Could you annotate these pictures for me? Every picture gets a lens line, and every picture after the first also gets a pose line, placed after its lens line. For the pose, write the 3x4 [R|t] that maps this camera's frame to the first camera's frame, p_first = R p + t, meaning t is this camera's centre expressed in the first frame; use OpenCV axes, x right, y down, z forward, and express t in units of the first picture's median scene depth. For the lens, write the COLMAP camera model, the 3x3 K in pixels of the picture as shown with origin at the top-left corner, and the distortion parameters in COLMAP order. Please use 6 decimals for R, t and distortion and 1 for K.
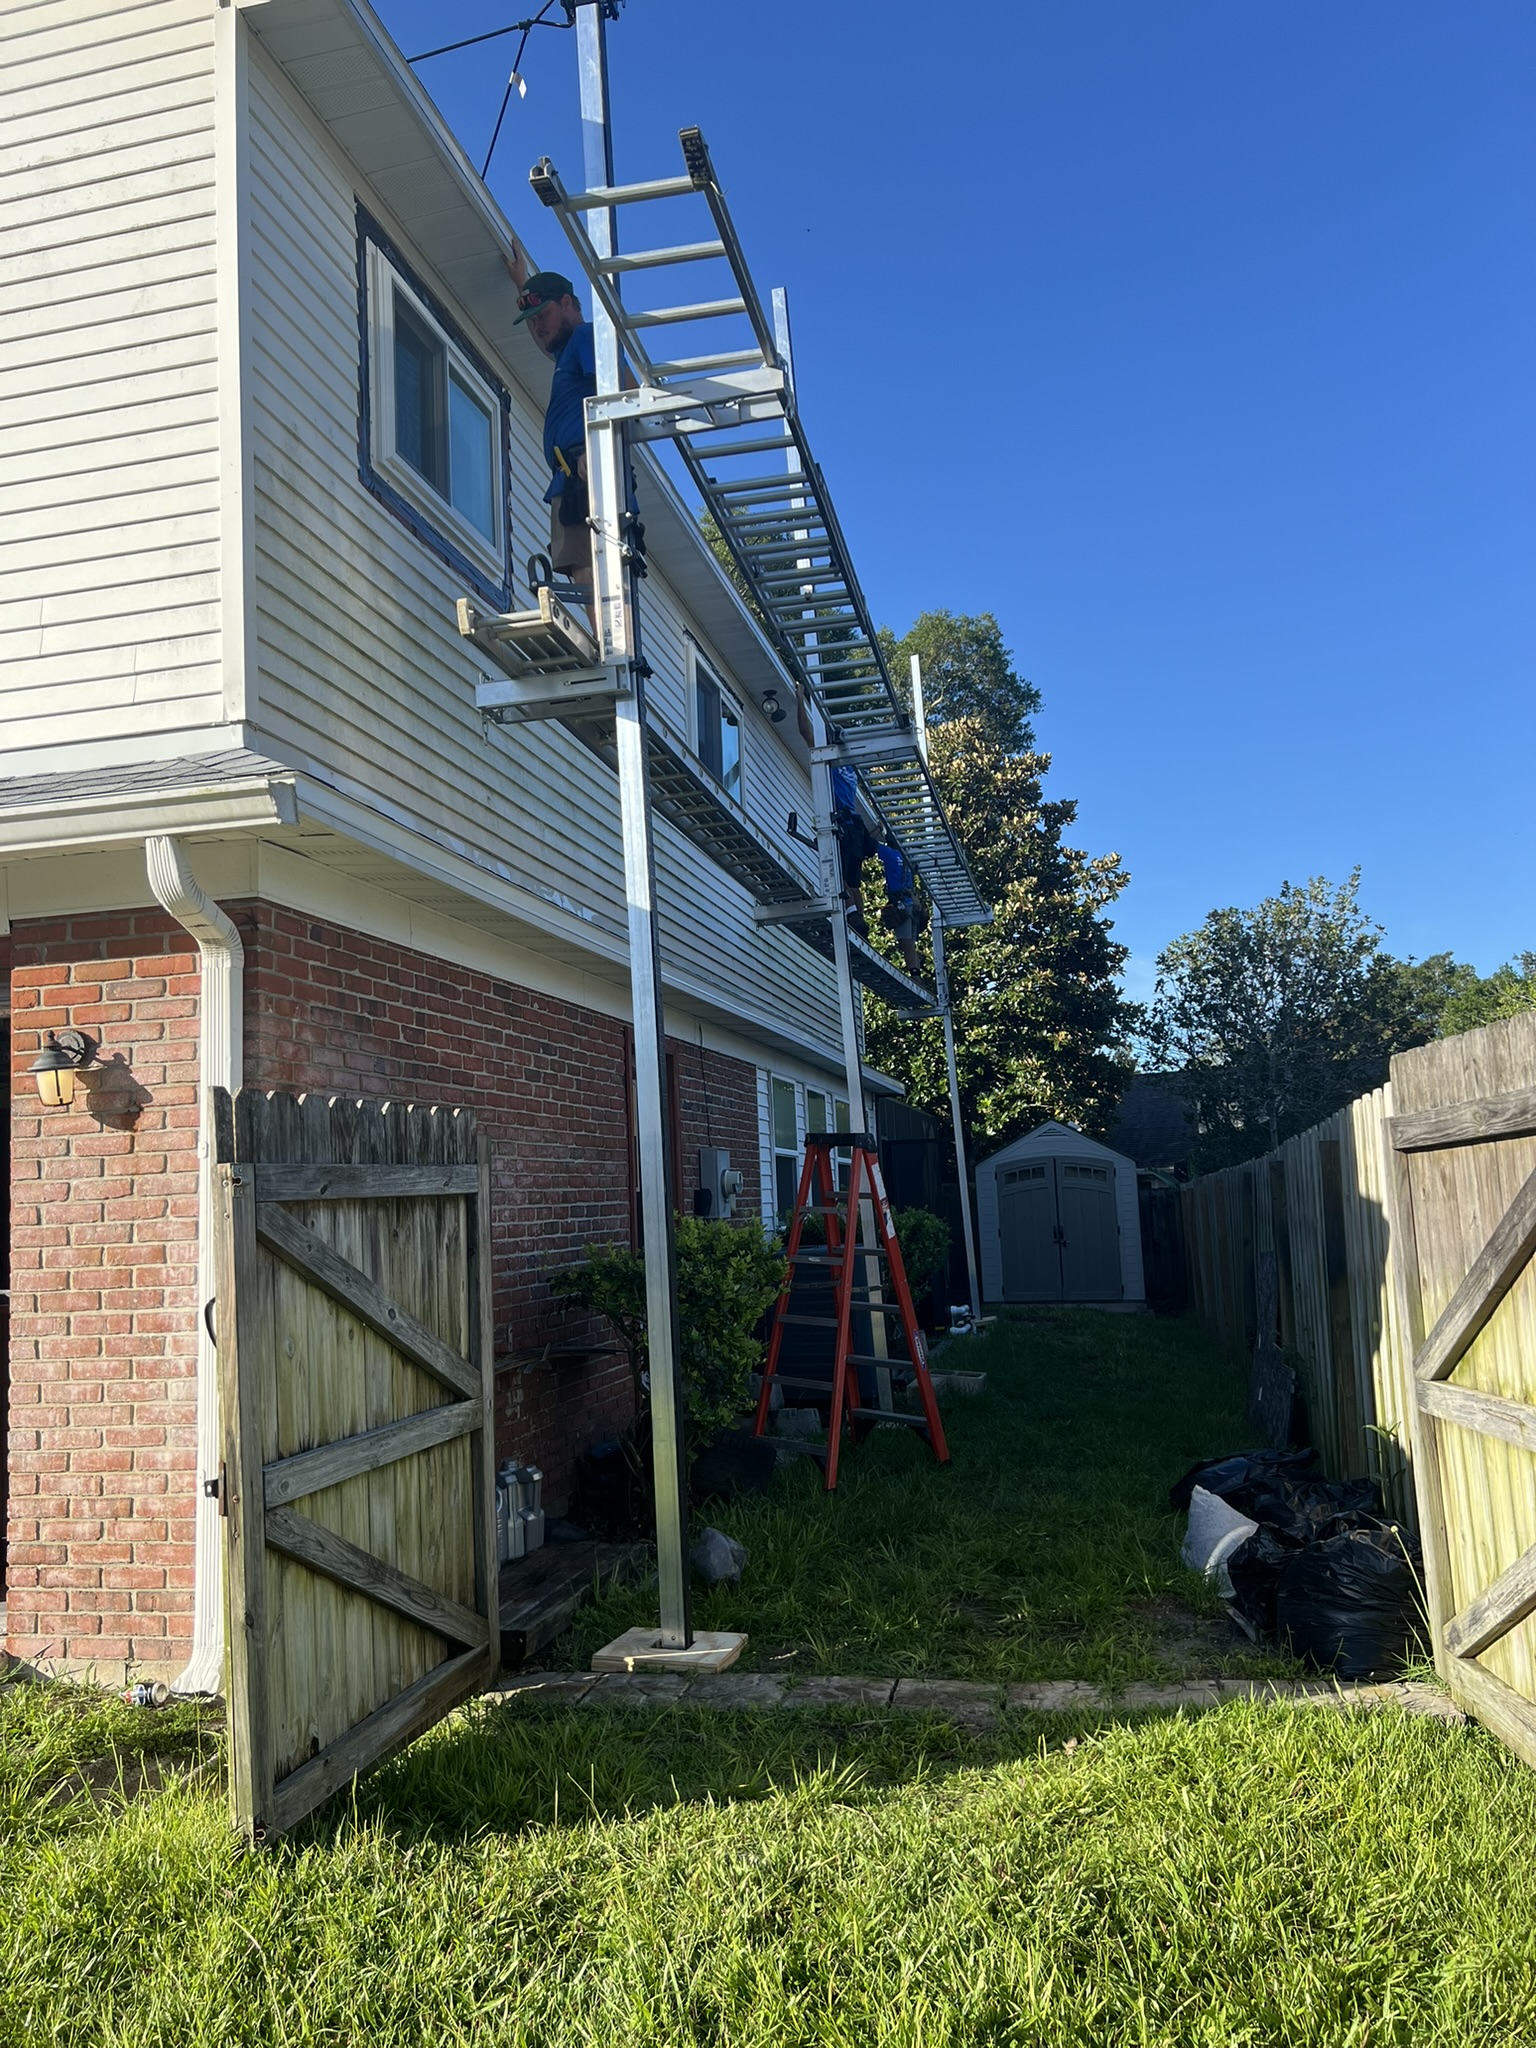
lens RADIAL K [[1531.9, 0, 775.1], [0, 1531.9, 1033.3], [0, 0, 1]] dist [0.059381, -0.077806]
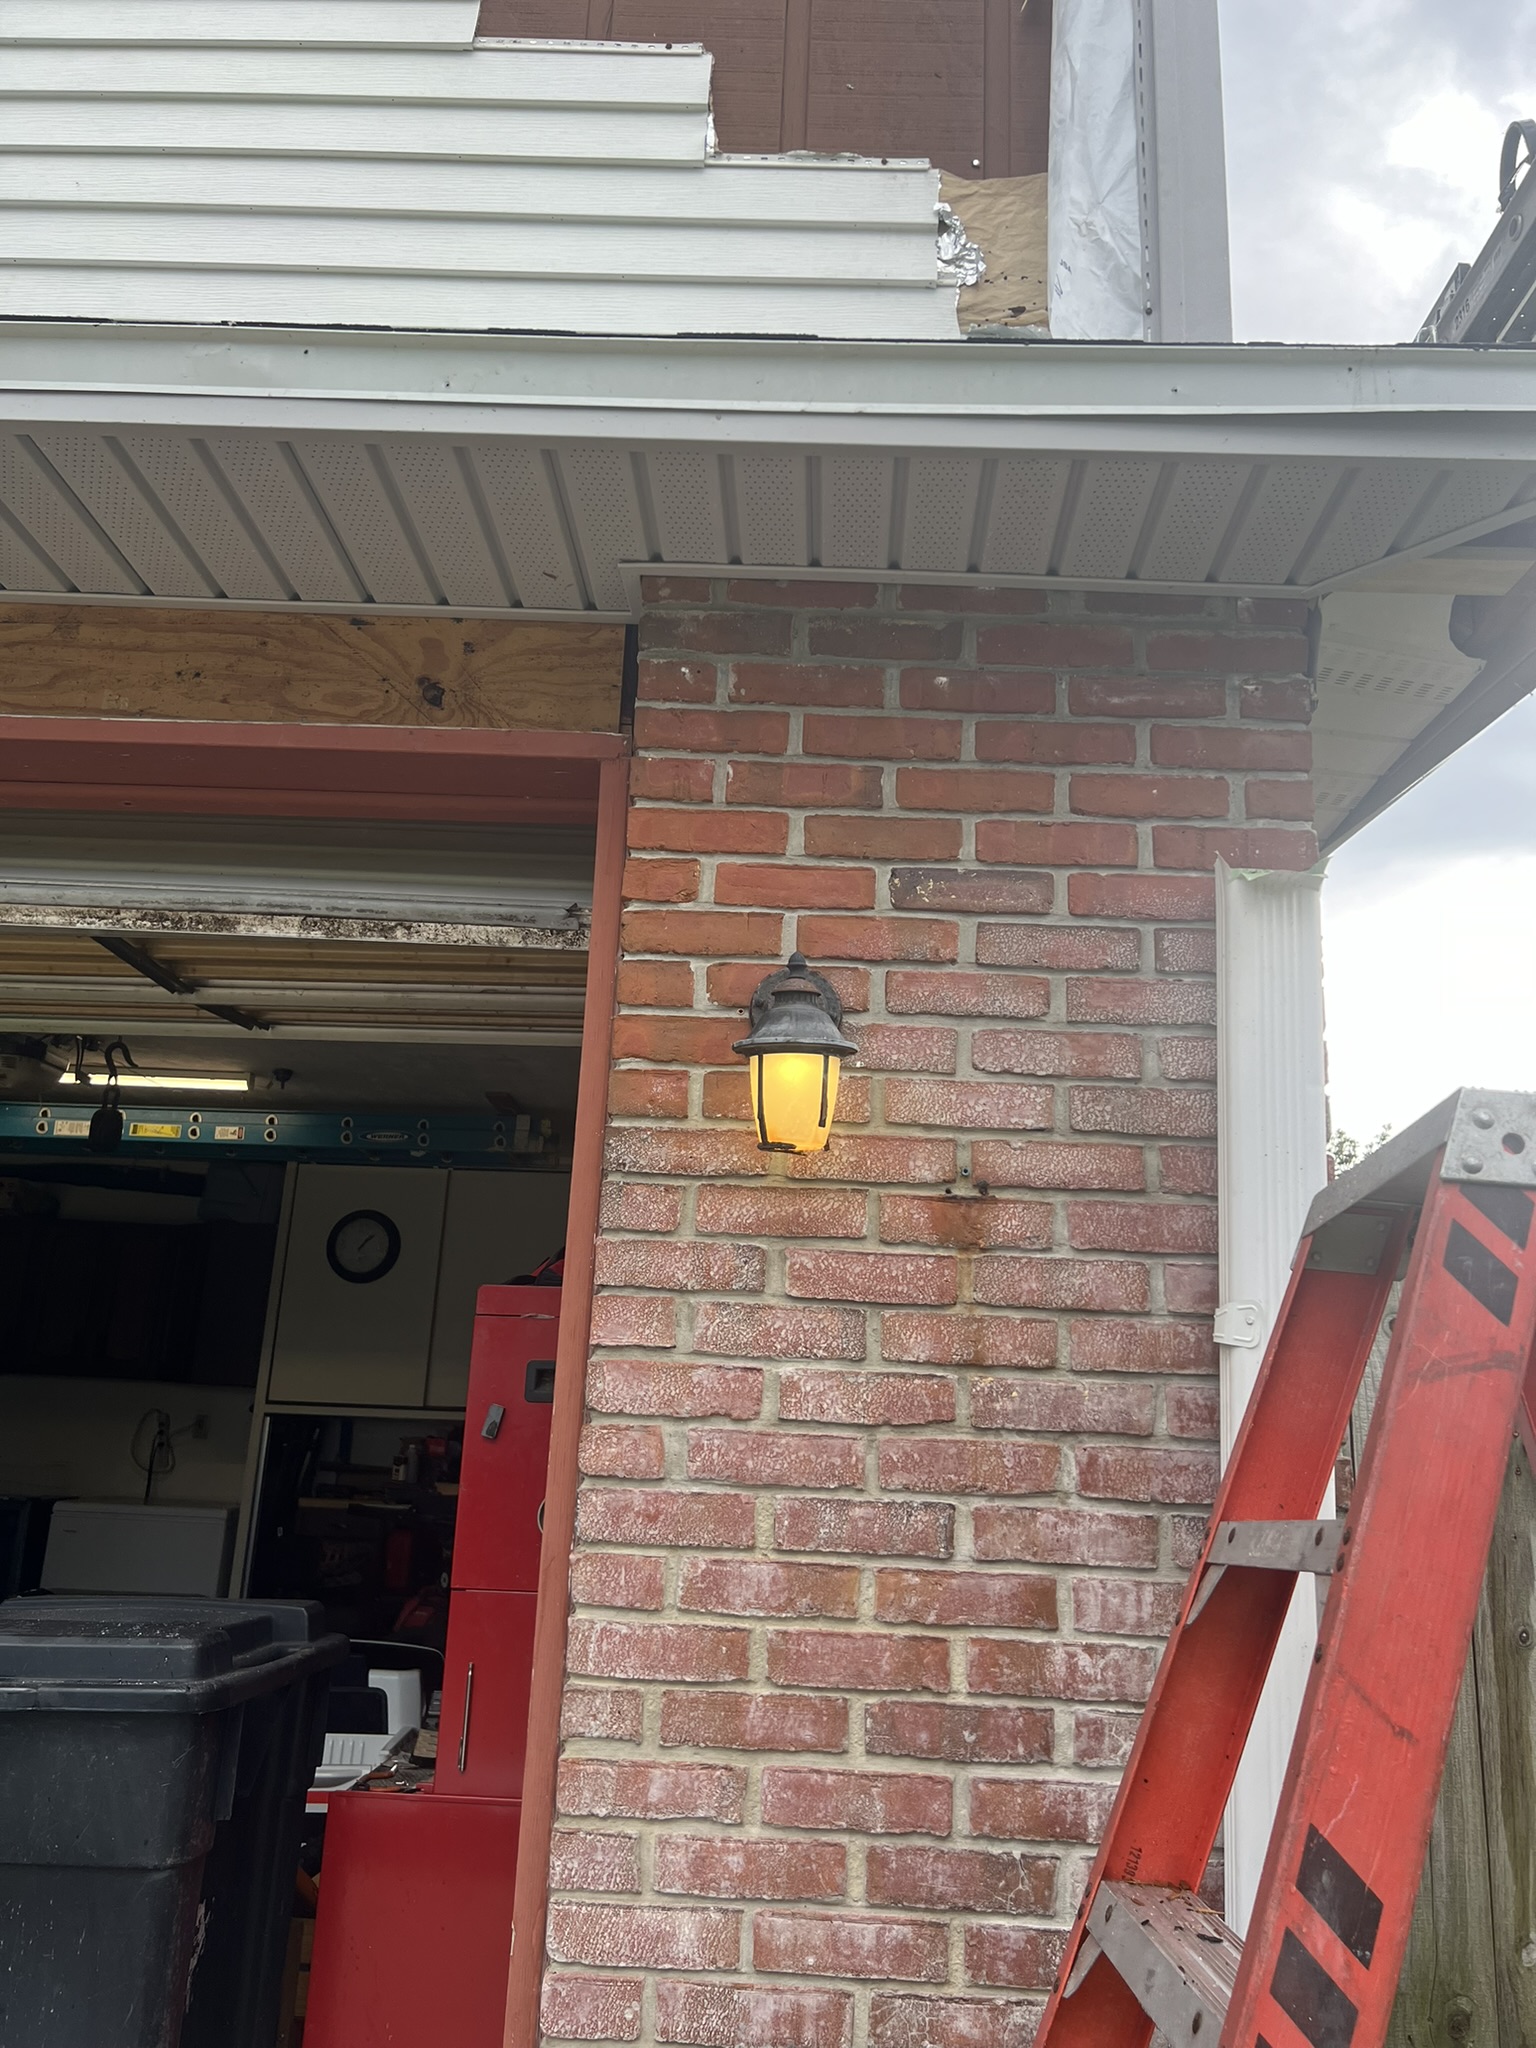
lens RADIAL K [[1531.9, 0, 777.9], [0, 1531.9, 1017.5], [0, 0, 1]] dist [0.059381, -0.077806]
pose [[0.975415, 0.139916, 0.170261, -0.517997], [-0.111967, 0.980091, -0.163964, 0.072622], [-0.189812, 0.140870, 0.971662, 0.620934]]
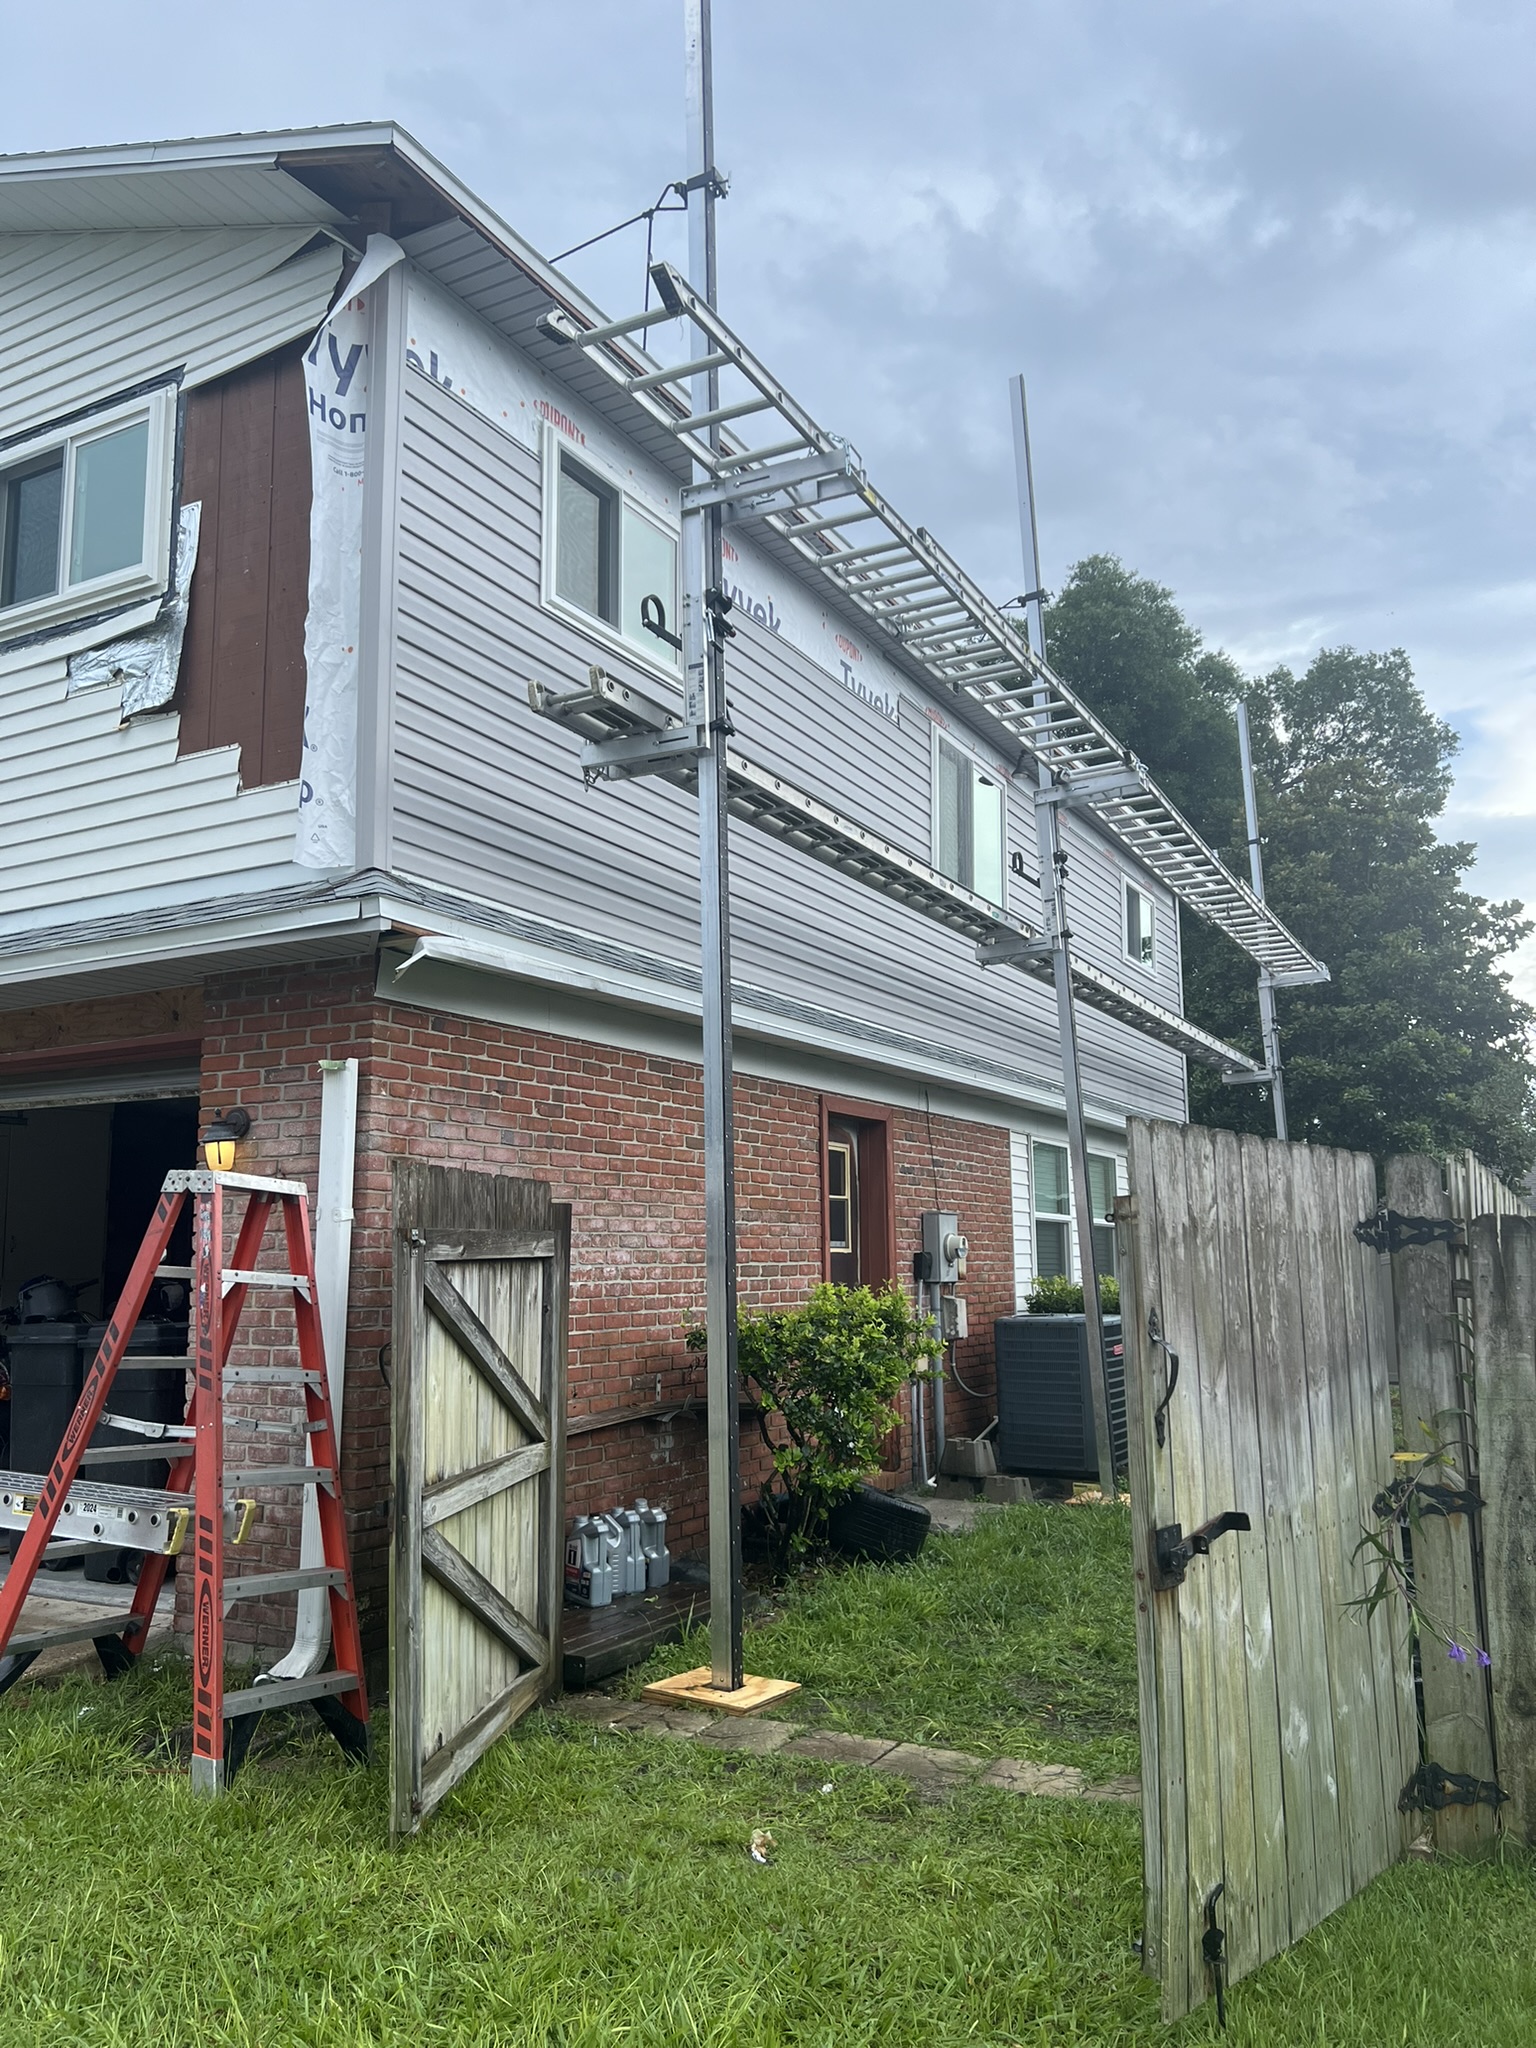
lens RADIAL K [[1531.9, 0, 771.3], [0, 1531.9, 1025.3], [0, 0, 1]] dist [0.059381, -0.077806]
pose [[0.959871, -0.003807, -0.280415, 0.276834], [-0.006169, 0.999379, -0.034683, -0.026982], [0.280373, 0.035021, 0.959252, -0.038352]]
